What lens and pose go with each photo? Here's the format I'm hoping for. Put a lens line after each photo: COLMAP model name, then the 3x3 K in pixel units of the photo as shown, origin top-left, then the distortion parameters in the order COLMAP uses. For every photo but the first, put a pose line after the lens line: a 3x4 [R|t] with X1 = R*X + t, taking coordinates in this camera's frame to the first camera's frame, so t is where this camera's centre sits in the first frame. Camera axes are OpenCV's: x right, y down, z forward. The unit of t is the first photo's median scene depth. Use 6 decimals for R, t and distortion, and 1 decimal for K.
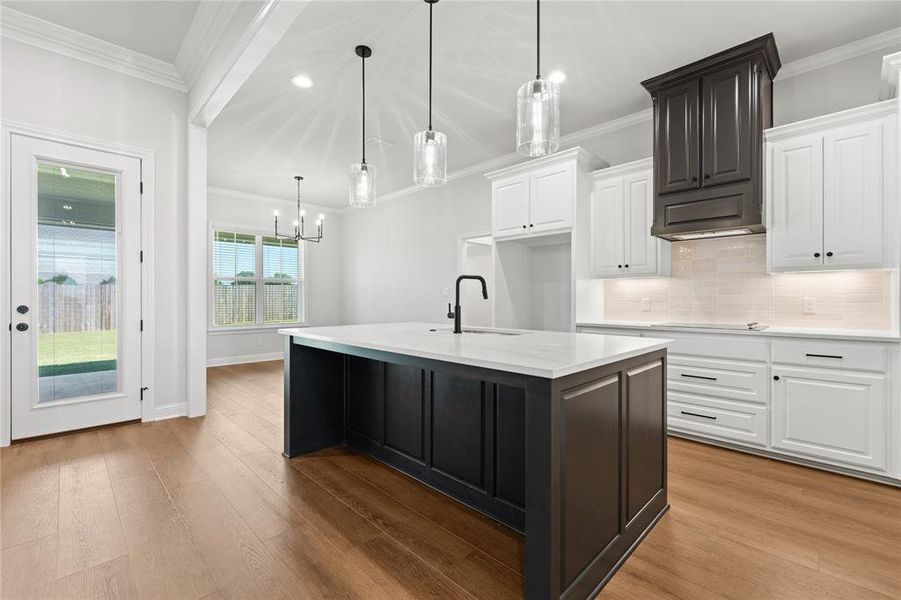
lens RADIAL K [[393.8, 0, 455.7], [0, 393.8, 299.2], [0, 0, 1]] dist [-0.000368, 0.001206]
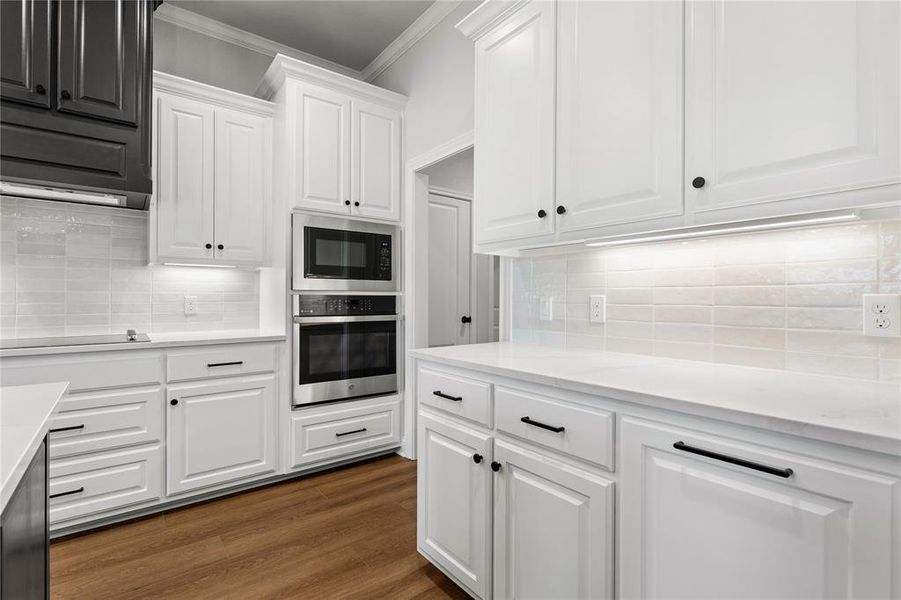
lens RADIAL K [[416.7, 0, 450.0], [0, 416.7, 296.6], [0, 0, 1]] dist [-0.002564, 0.000801]
pose [[0.125536, 0.004462, 0.992079, 0.080963], [0.000186, 0.999990, -0.004521, 0.001452], [-0.992089, 0.000752, 0.125534, 0.343110]]
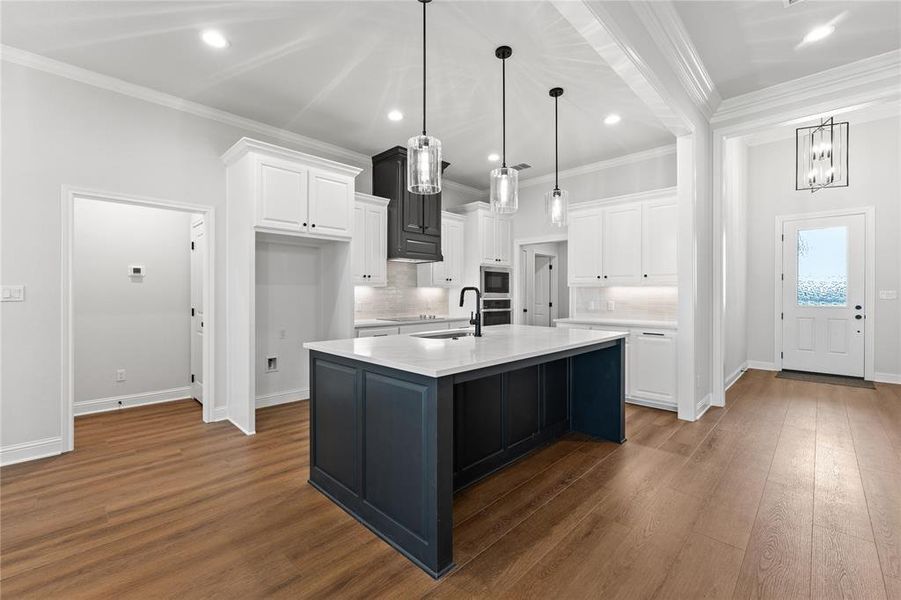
lens RADIAL K [[374.2, 0, 450.5], [0, 374.2, 293.9], [0, 0, 1]] dist [-0.000356, -0.000384]
pose [[-0.010932, 0.001118, 0.999940, -0.953008], [-0.000657, 0.999999, -0.001125, -0.033461], [-0.999940, -0.000669, -0.010931, 0.937663]]
